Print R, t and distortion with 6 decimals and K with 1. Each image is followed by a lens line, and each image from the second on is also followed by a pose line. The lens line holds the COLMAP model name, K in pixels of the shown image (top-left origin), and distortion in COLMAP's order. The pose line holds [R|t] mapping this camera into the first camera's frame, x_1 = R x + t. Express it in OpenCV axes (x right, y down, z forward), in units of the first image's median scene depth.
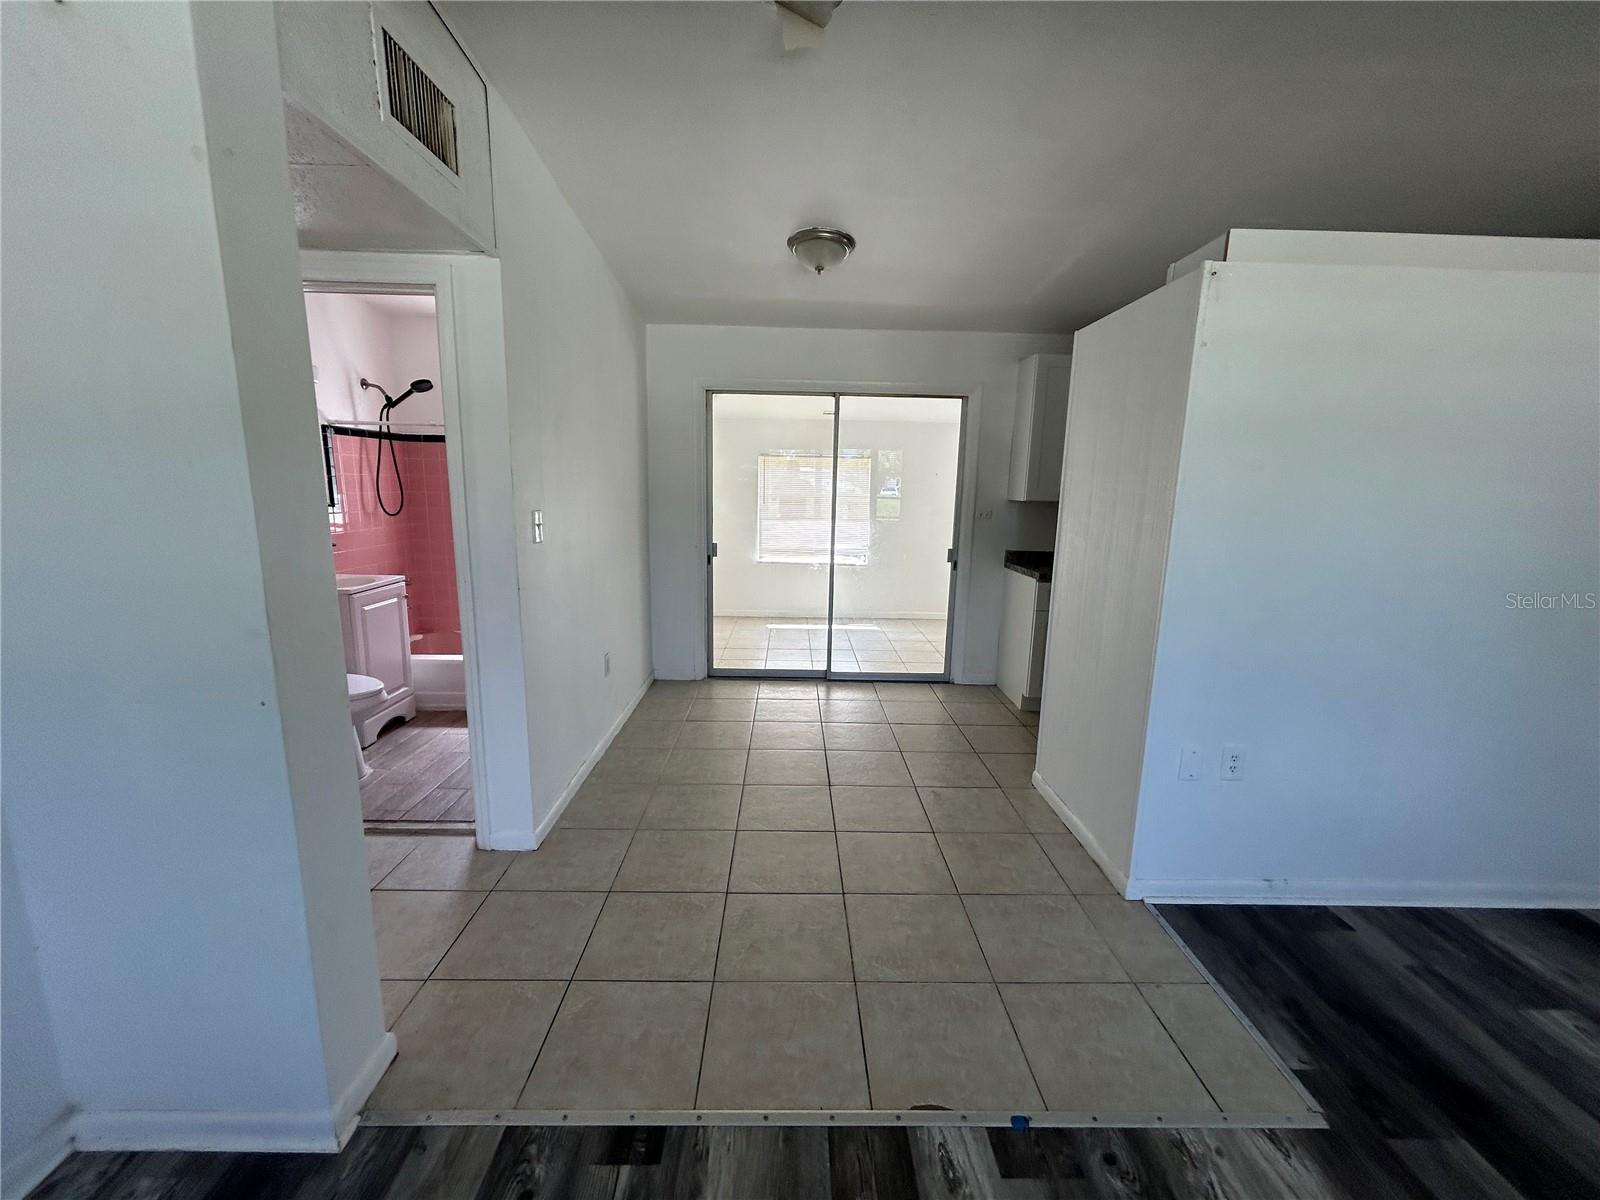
lens RADIAL K [[647.1, 0, 800.8], [0, 647.1, 602.4], [0, 0, 1]] dist [0.001221, 0.000117]
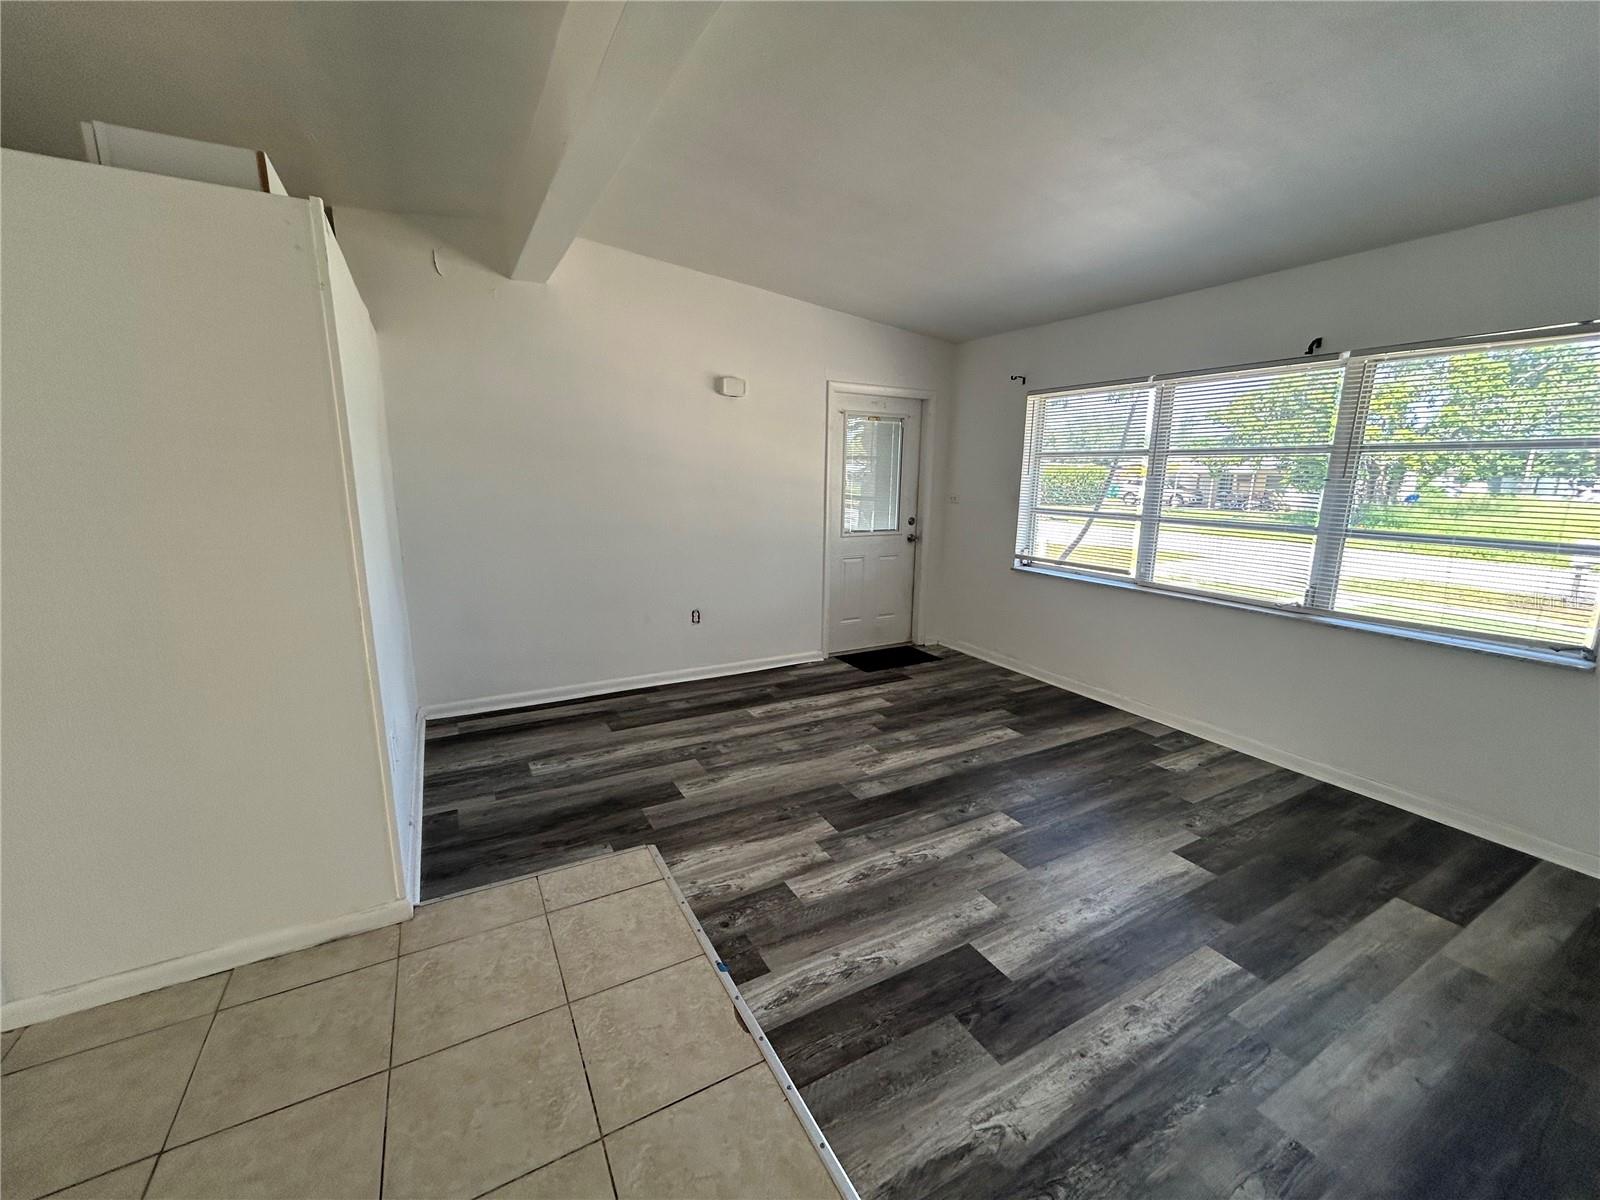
lens RADIAL K [[647.1, 0, 800.8], [0, 647.1, 602.4], [0, 0, 1]] dist [0.001221, 0.000117]
pose [[-0.471911, -0.203014, 0.857954, -0.607273], [0.139332, 0.943725, 0.299948, -0.213126], [-0.870567, 0.261090, -0.417068, 1.068499]]
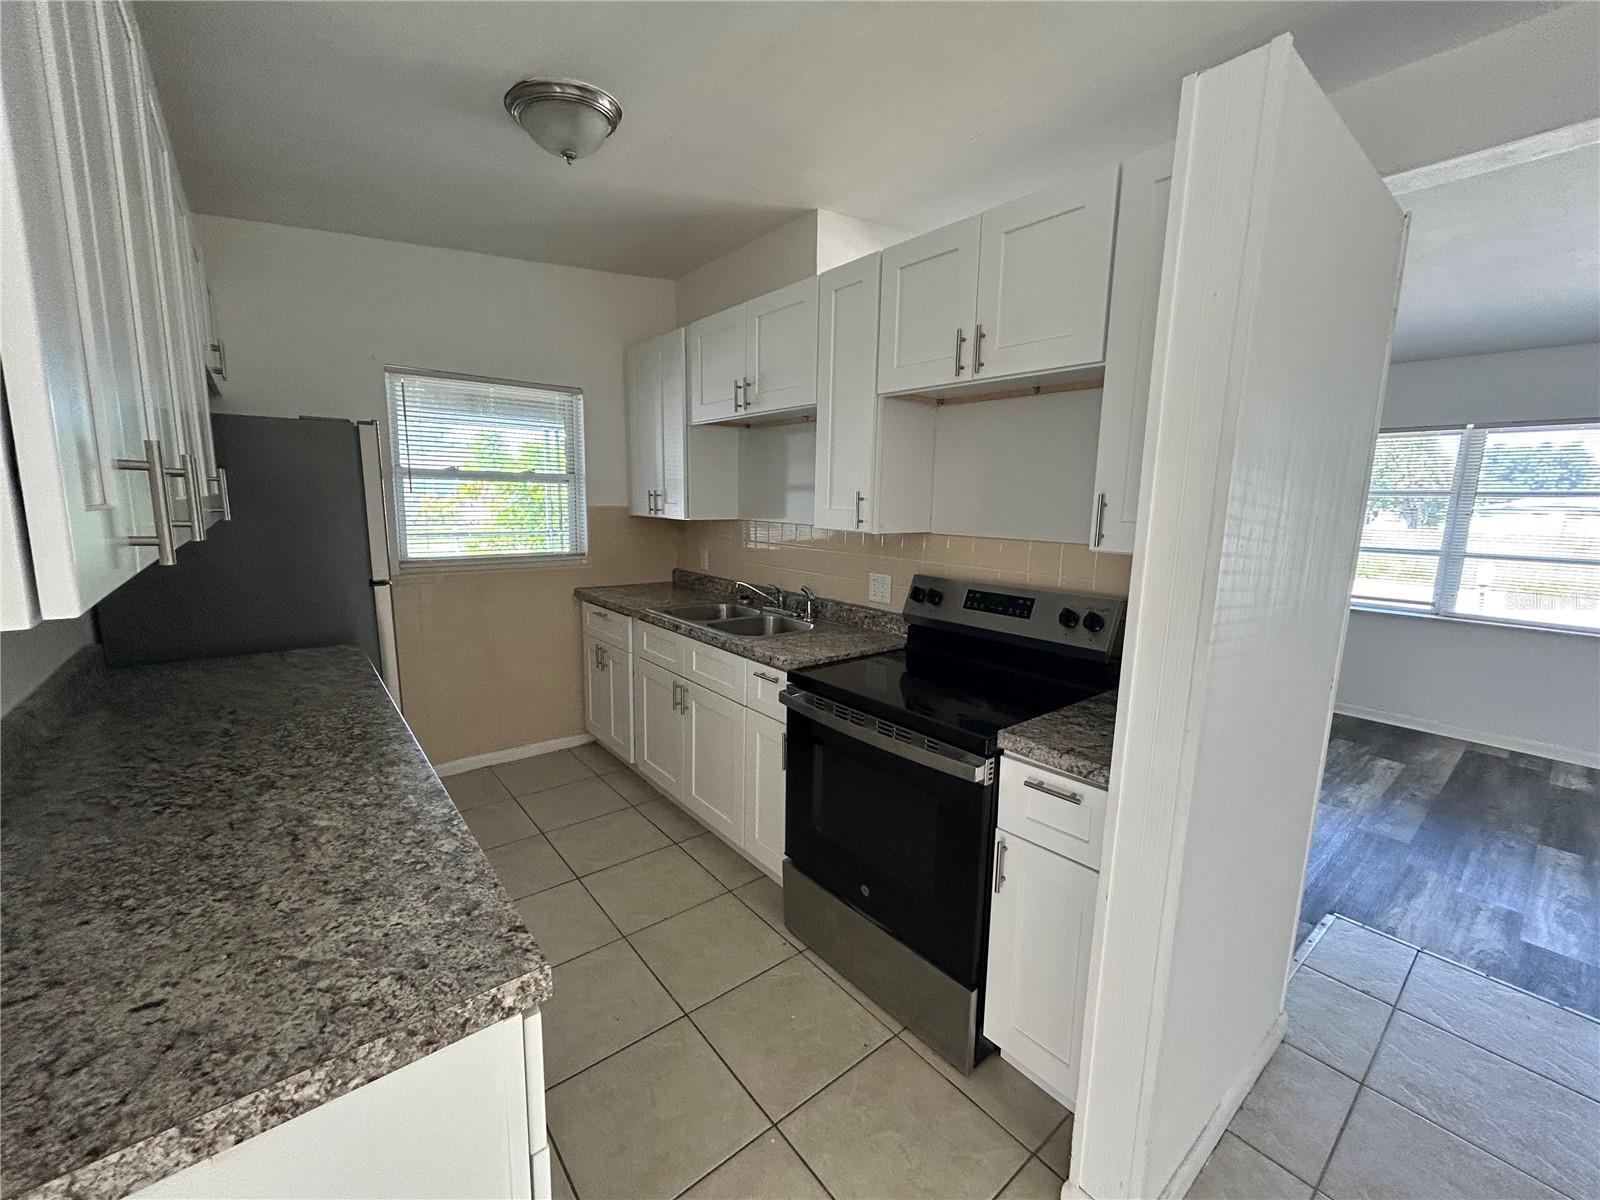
lens RADIAL K [[647.1, 0, 800.8], [0, 647.1, 602.4], [0, 0, 1]] dist [0.001221, 0.000117]
pose [[-0.616883, -0.159817, 0.770658, 0.465028], [0.109525, 0.952209, 0.285136, -0.447124], [-0.779397, 0.260302, -0.569898, 2.408178]]
